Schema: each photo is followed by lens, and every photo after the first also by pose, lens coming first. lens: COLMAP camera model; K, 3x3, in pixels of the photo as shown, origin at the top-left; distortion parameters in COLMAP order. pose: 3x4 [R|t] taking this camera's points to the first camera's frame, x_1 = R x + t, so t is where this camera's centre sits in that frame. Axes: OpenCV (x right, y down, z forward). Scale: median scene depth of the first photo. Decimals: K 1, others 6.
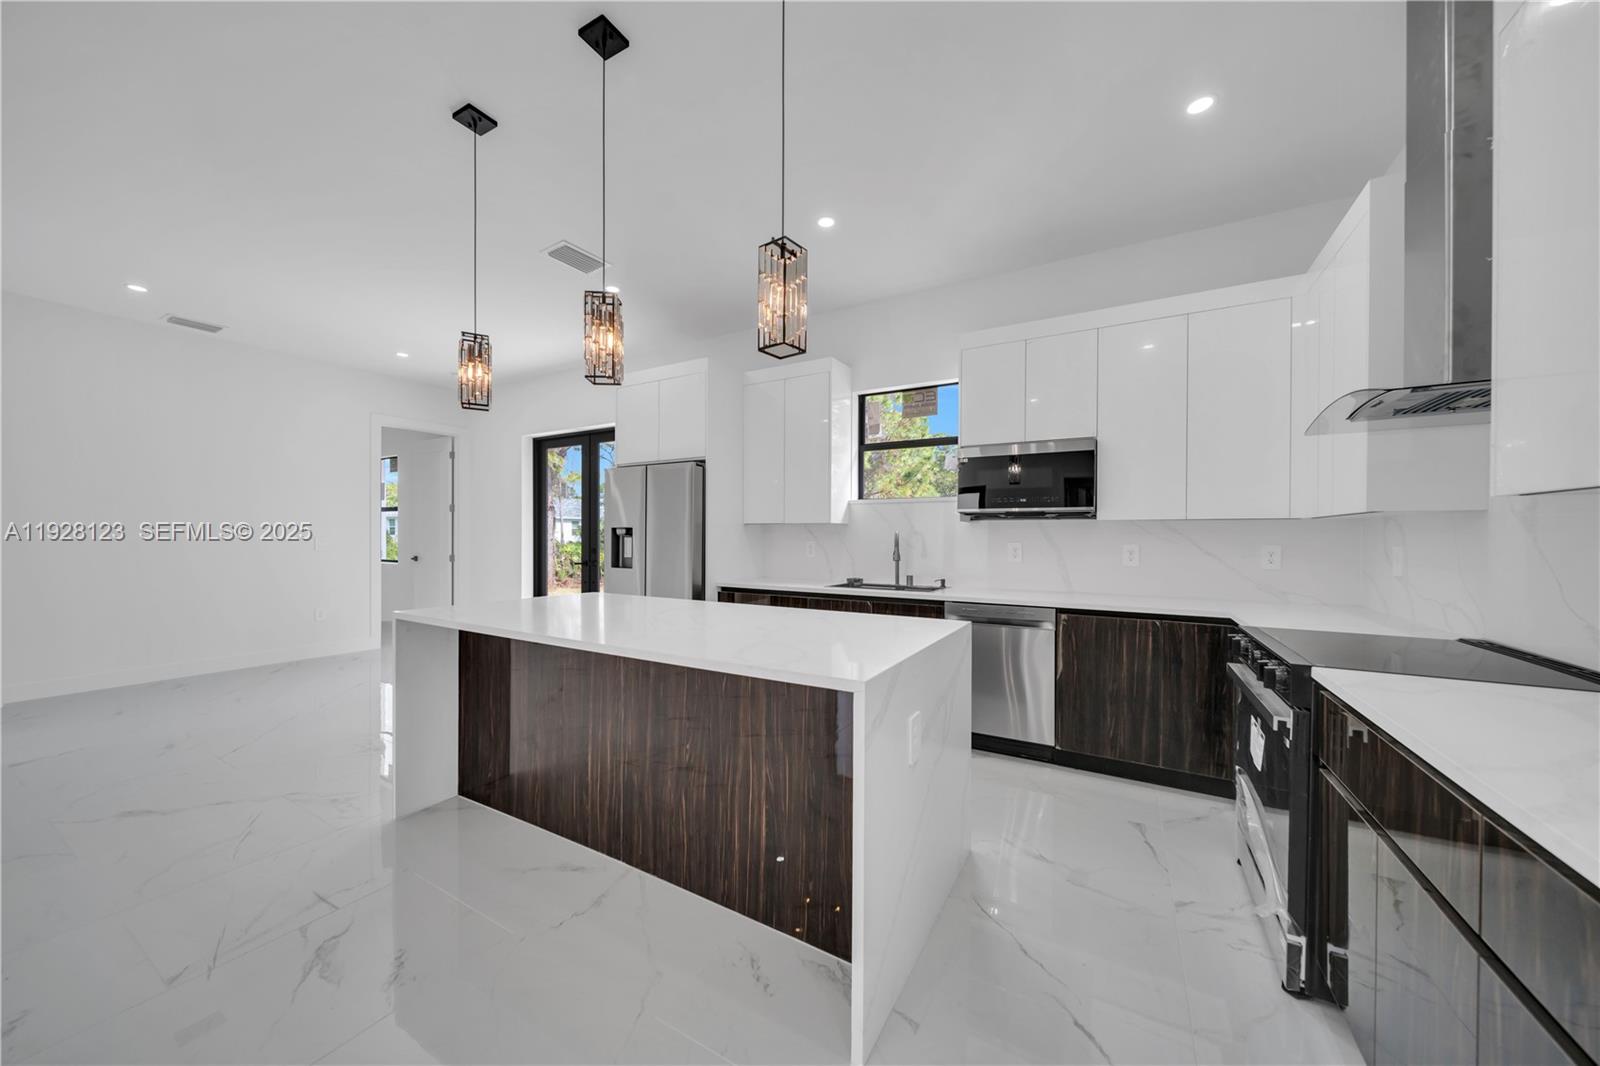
lens RADIAL K [[561.3, 0, 803.3], [0, 561.3, 540.2], [0, 0, 1]] dist [-0.001370, -0.000022]
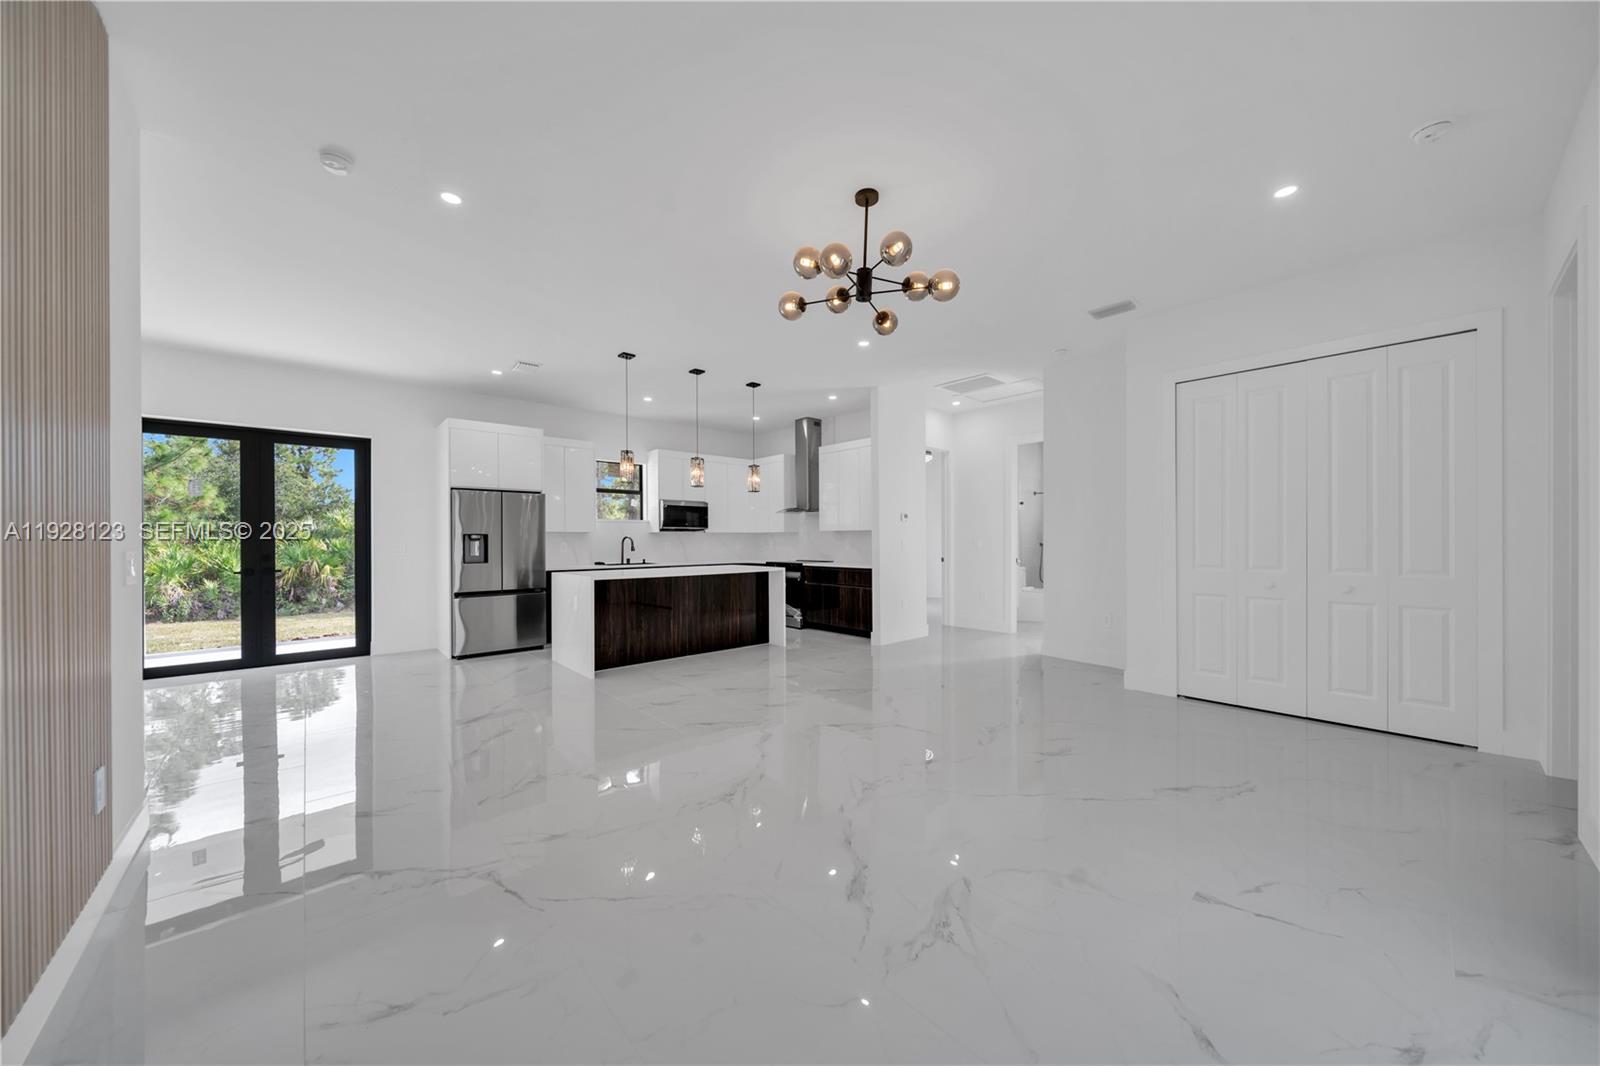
lens RADIAL K [[561.3, 0, 803.3], [0, 561.3, 540.2], [0, 0, 1]] dist [-0.001370, -0.000022]
pose [[0.313403, -0.003859, 0.949612, -1.809555], [0.009624, 0.999953, 0.000888, 0.001927], [-0.949571, 0.008861, 0.313426, -0.270943]]
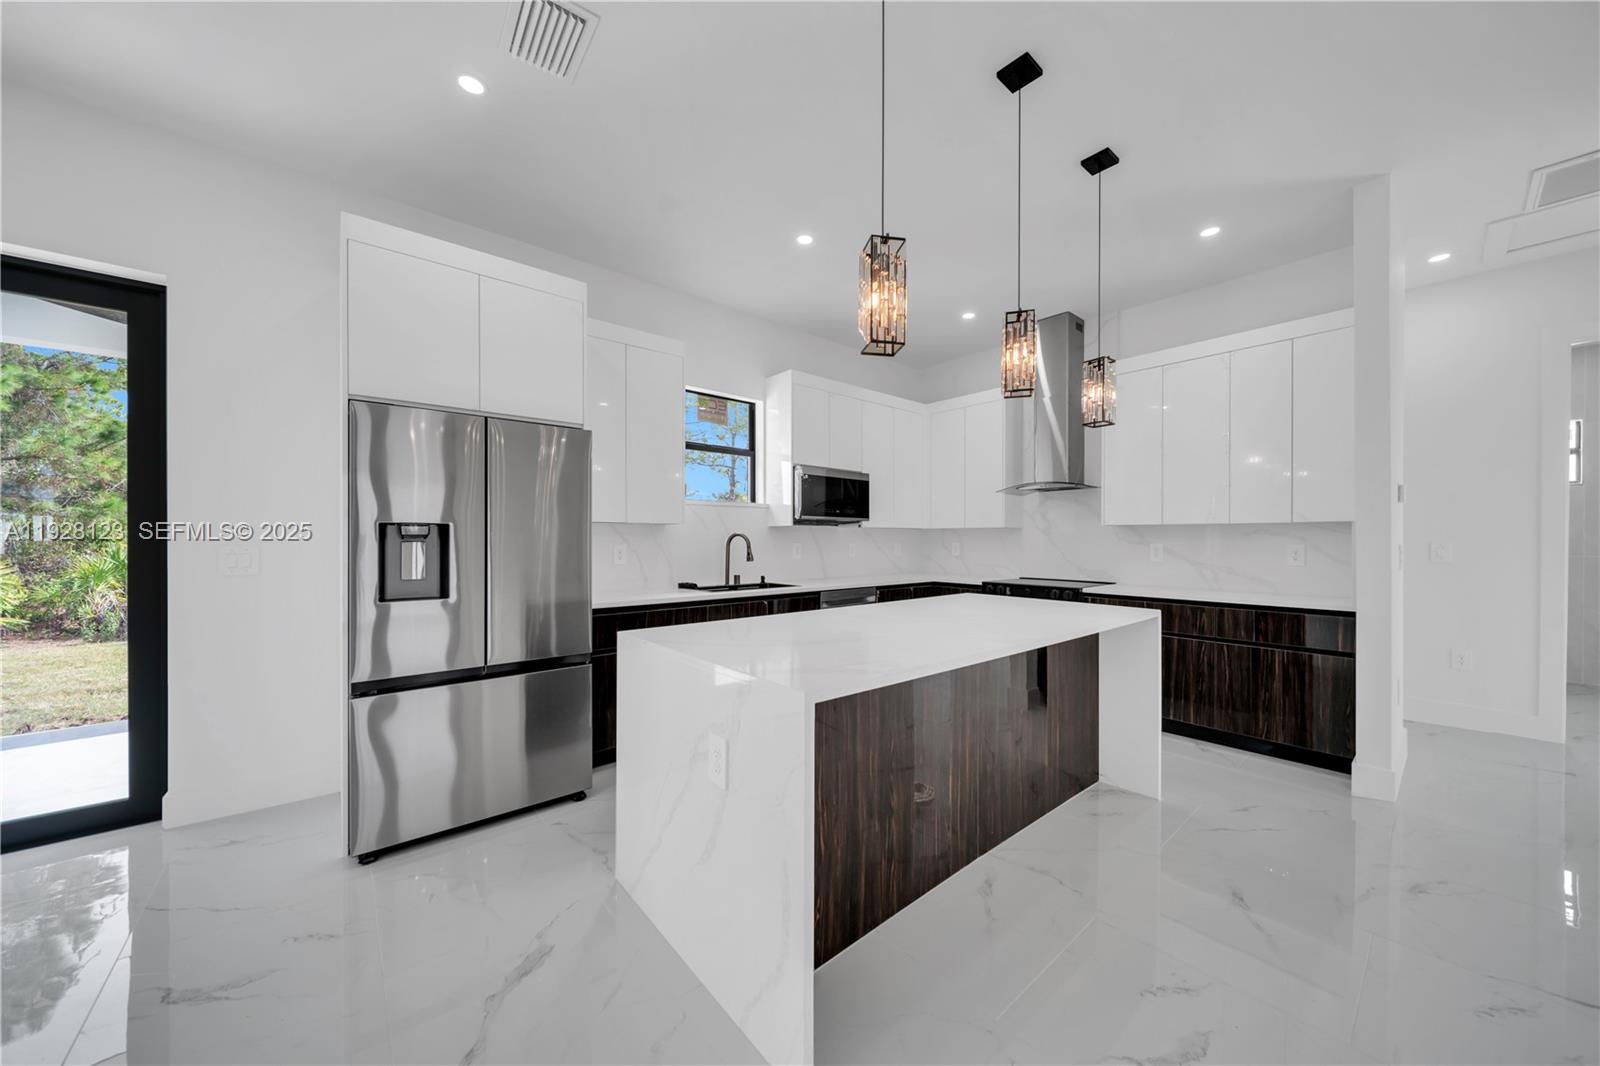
lens RADIAL K [[561.3, 0, 803.3], [0, 561.3, 540.2], [0, 0, 1]] dist [-0.001370, -0.000022]
pose [[0.326848, -0.003650, 0.945070, -0.913130], [0.004395, 0.999988, 0.002342, -0.005938], [-0.945067, 0.003388, 0.326860, 0.634171]]
